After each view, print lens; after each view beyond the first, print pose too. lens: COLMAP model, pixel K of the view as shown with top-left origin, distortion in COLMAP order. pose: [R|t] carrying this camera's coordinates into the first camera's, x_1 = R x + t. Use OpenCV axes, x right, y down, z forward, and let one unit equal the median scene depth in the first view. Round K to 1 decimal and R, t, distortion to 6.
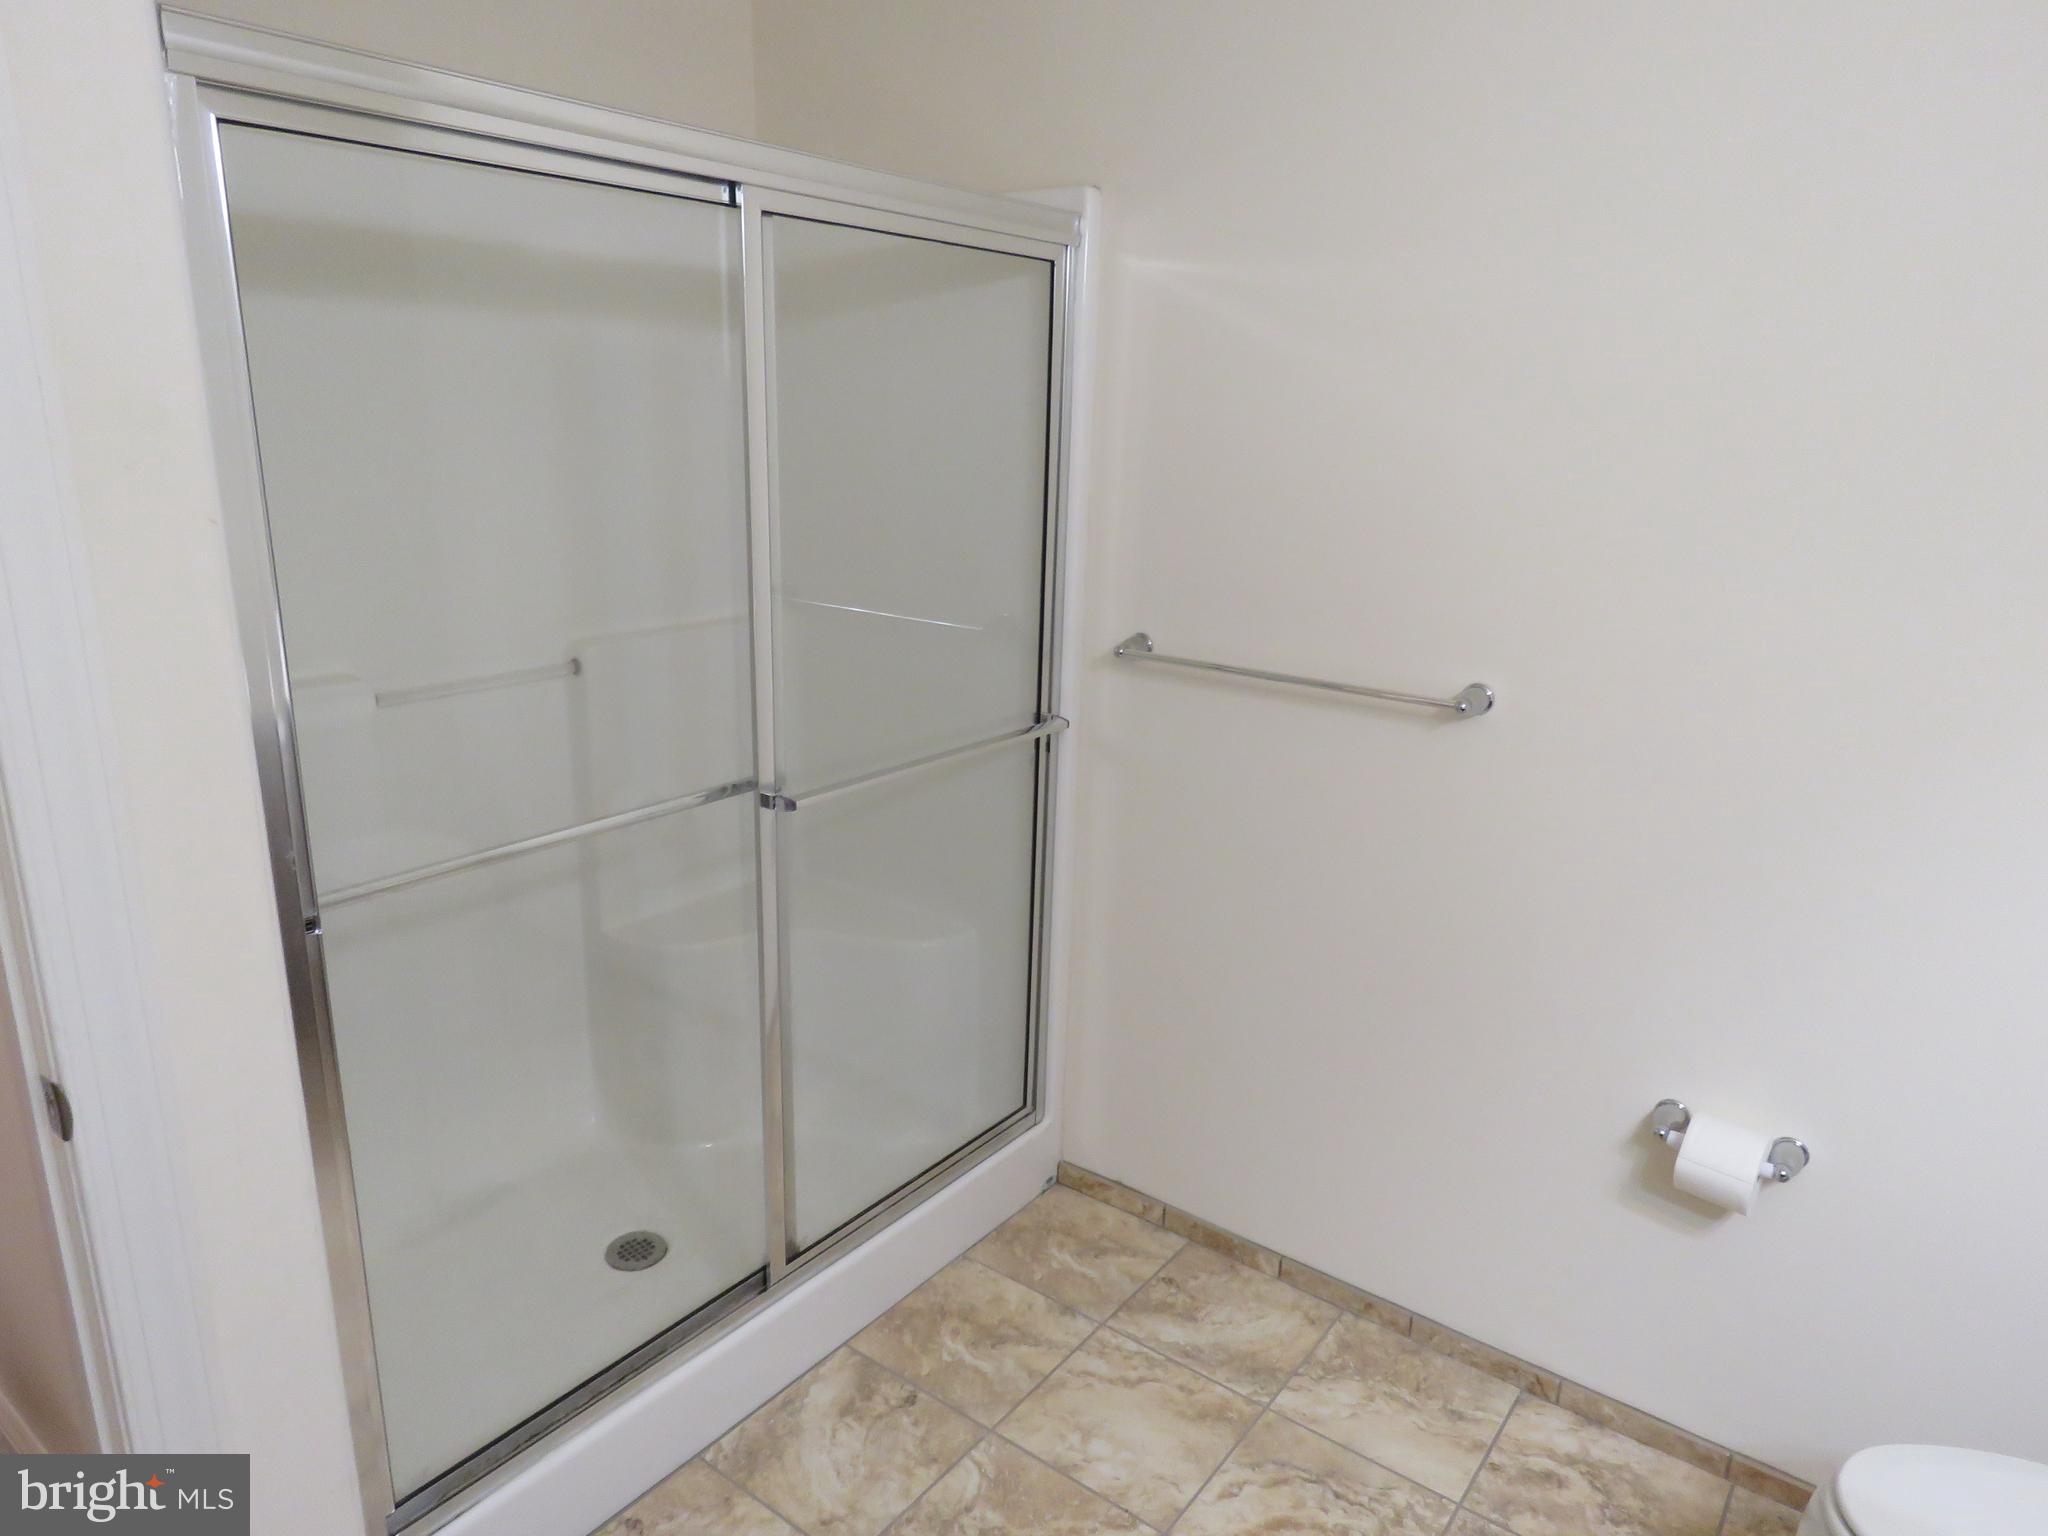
lens RADIAL K [[1299.6, 0, 1024.8], [0, 1299.6, 769.5], [0, 0, 1]] dist [-0.022955, -0.000125]
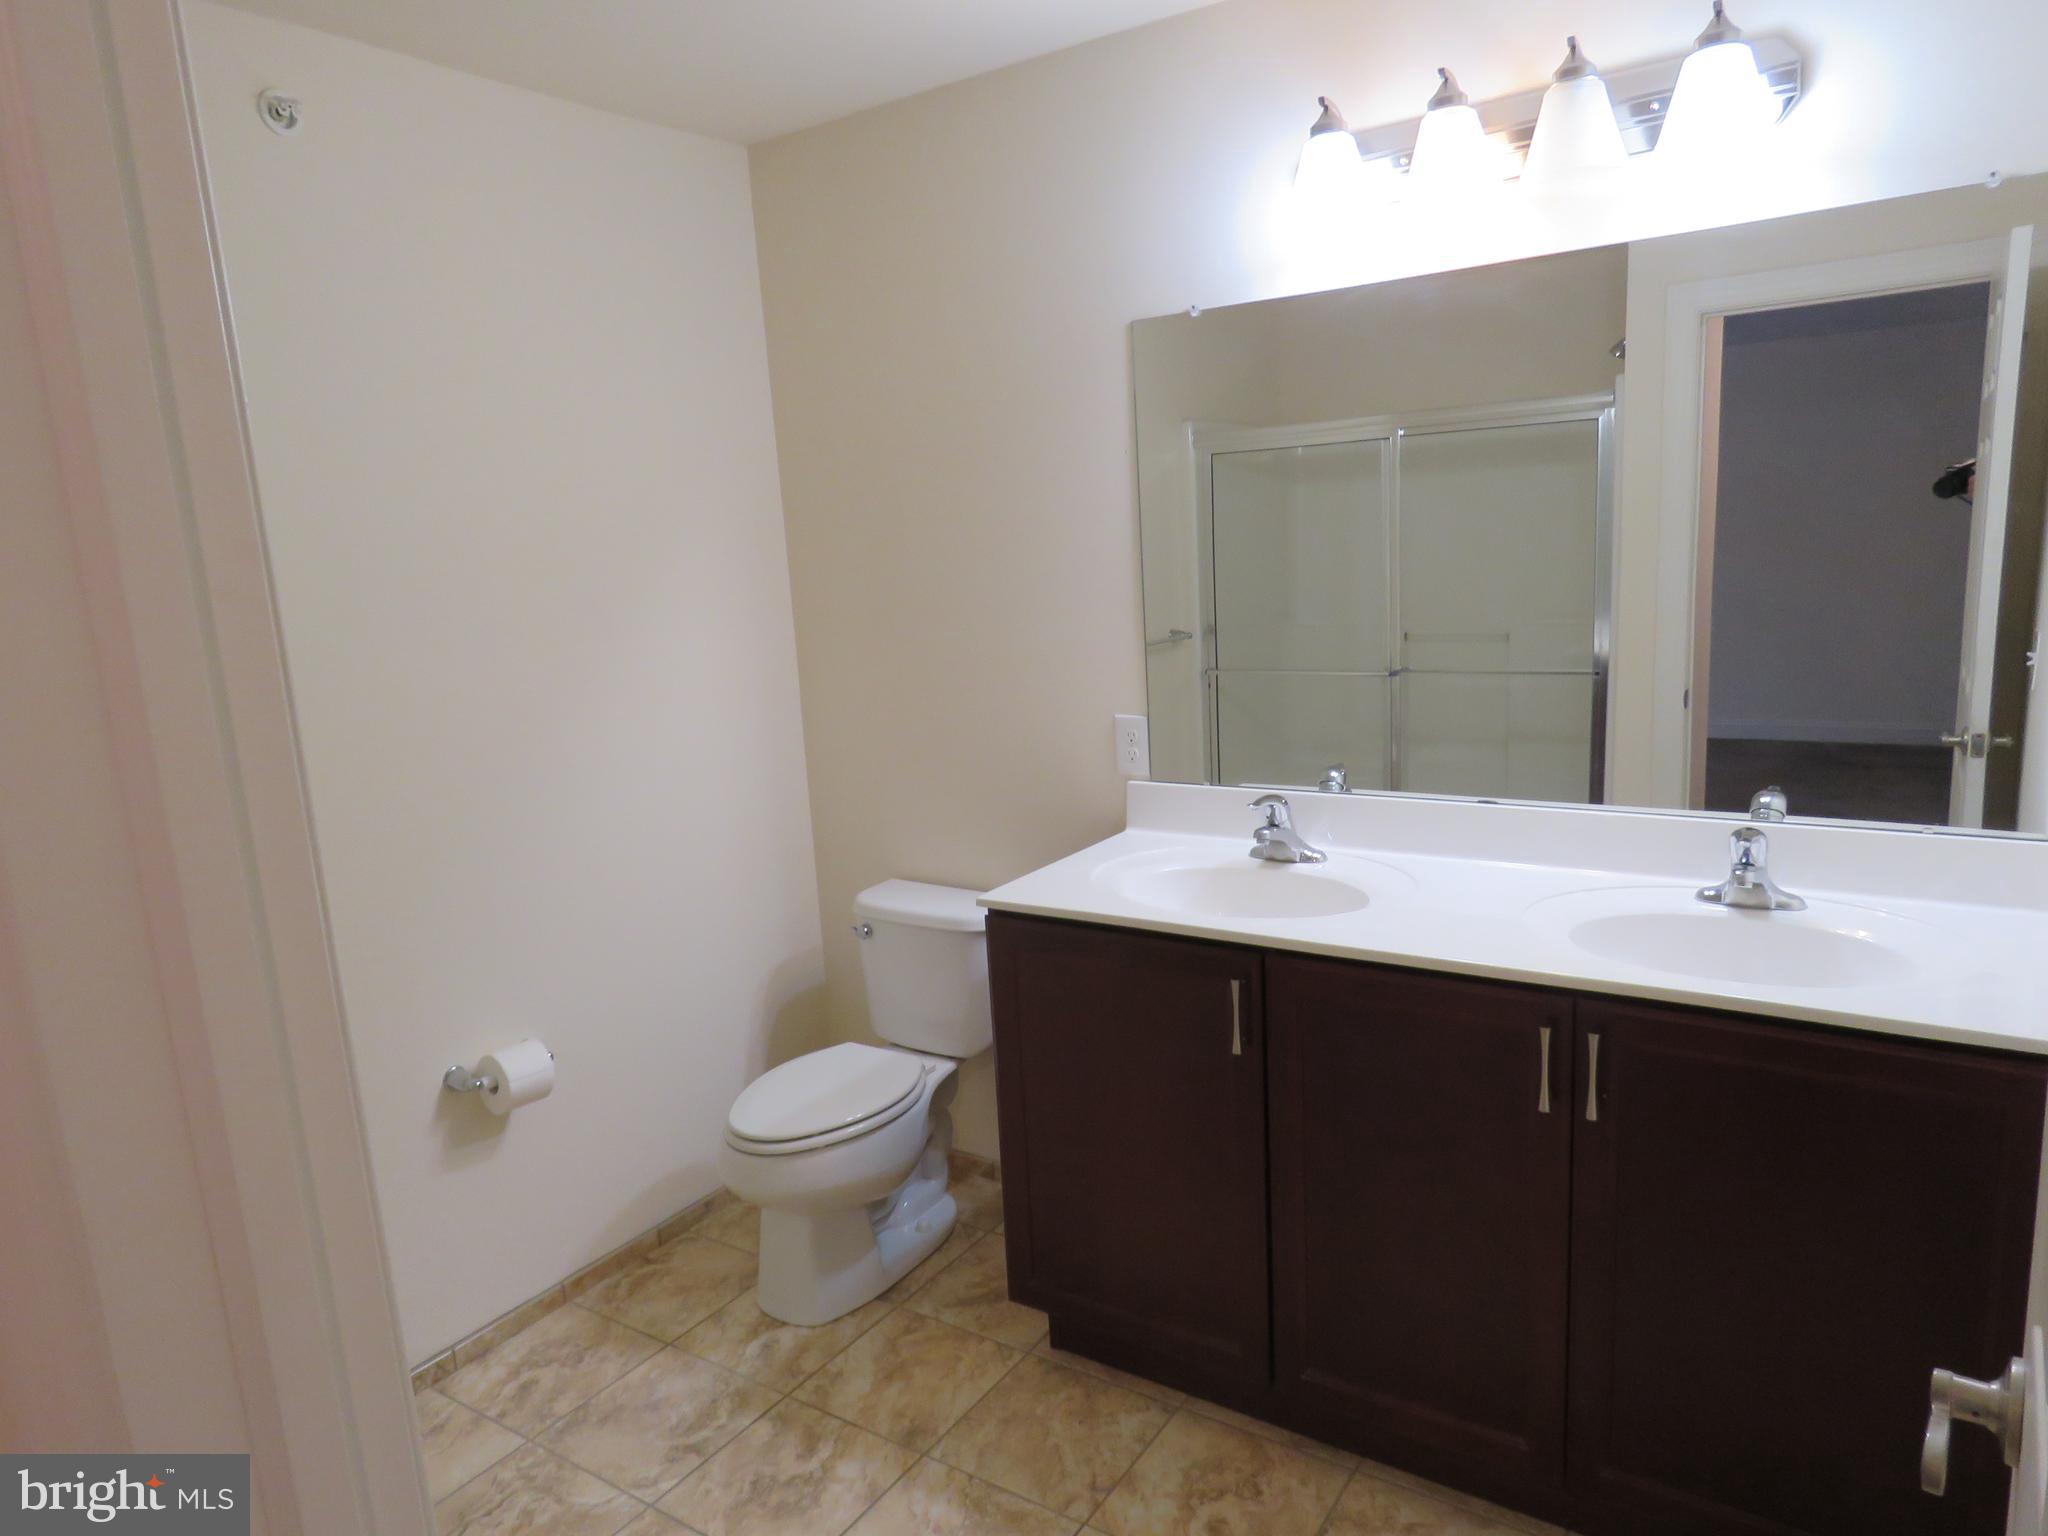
lens RADIAL K [[1299.6, 0, 1024.6], [0, 1299.6, 768.7], [0, 0, 1]] dist [-0.022955, -0.000125]
pose [[-0.047848, -0.214310, 0.975593, -0.693851], [0.325956, 0.919892, 0.218061, -0.108584], [-0.944173, 0.328434, 0.025841, 0.321181]]
